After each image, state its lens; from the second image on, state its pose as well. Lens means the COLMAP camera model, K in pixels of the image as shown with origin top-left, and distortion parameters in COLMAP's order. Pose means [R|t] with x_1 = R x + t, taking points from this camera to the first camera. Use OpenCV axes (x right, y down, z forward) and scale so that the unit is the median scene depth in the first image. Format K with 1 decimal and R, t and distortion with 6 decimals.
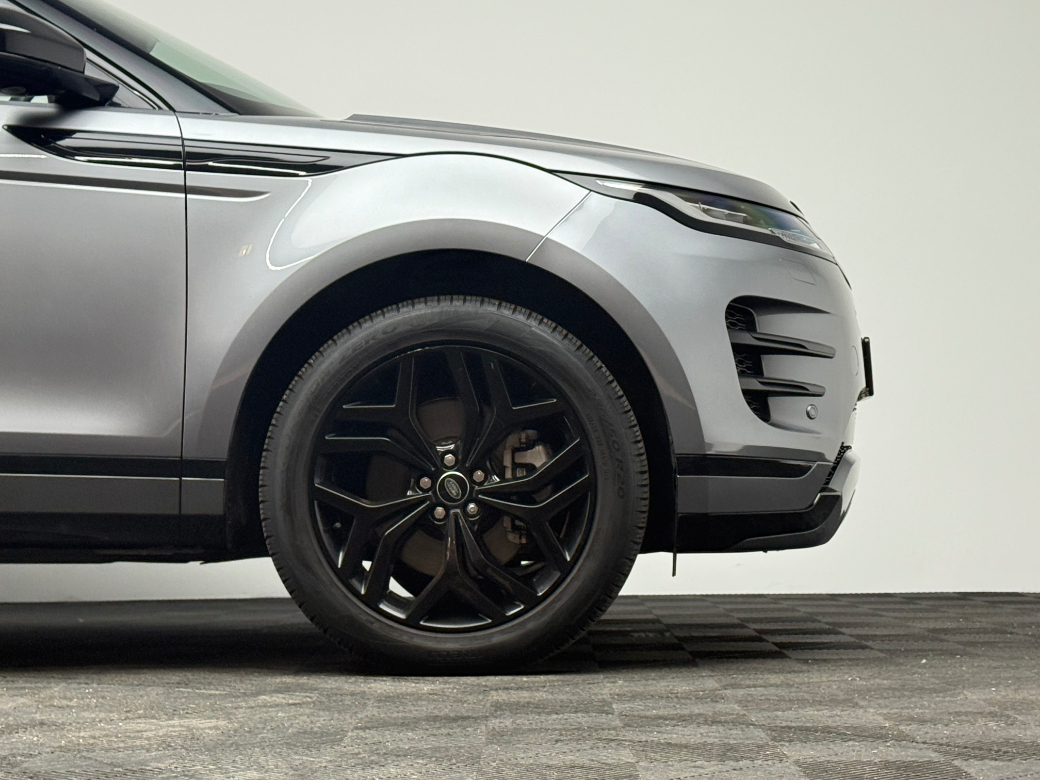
lens RADIAL K [[2086.5, 0, 520.0], [0, 2086.5, 390.0], [0, 0, 1]] dist [-0.015972, 3.885791]
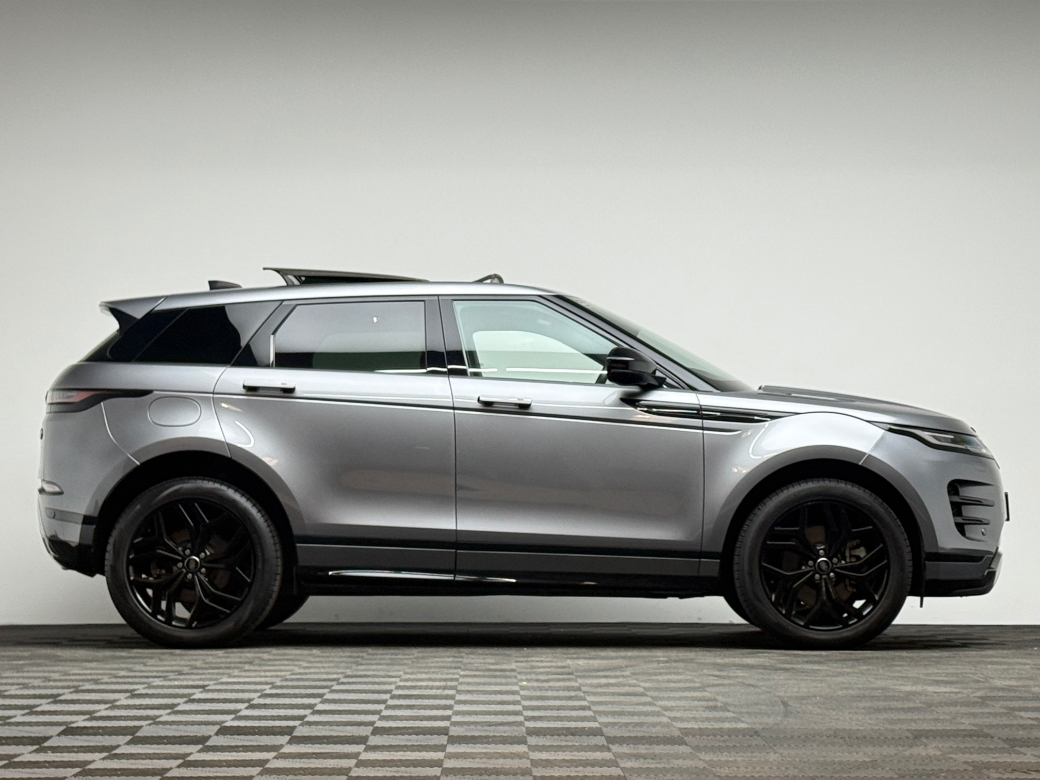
lens RADIAL K [[2539.7, 0, 520.0], [0, 2539.7, 390.0], [0, 0, 1]] dist [0.076173, 0.679264]
pose [[0.999800, 0.013351, 0.014894, -0.391997], [-0.013248, 0.999888, -0.007018, -0.114816], [-0.014986, 0.006819, 0.999864, -1.672004]]
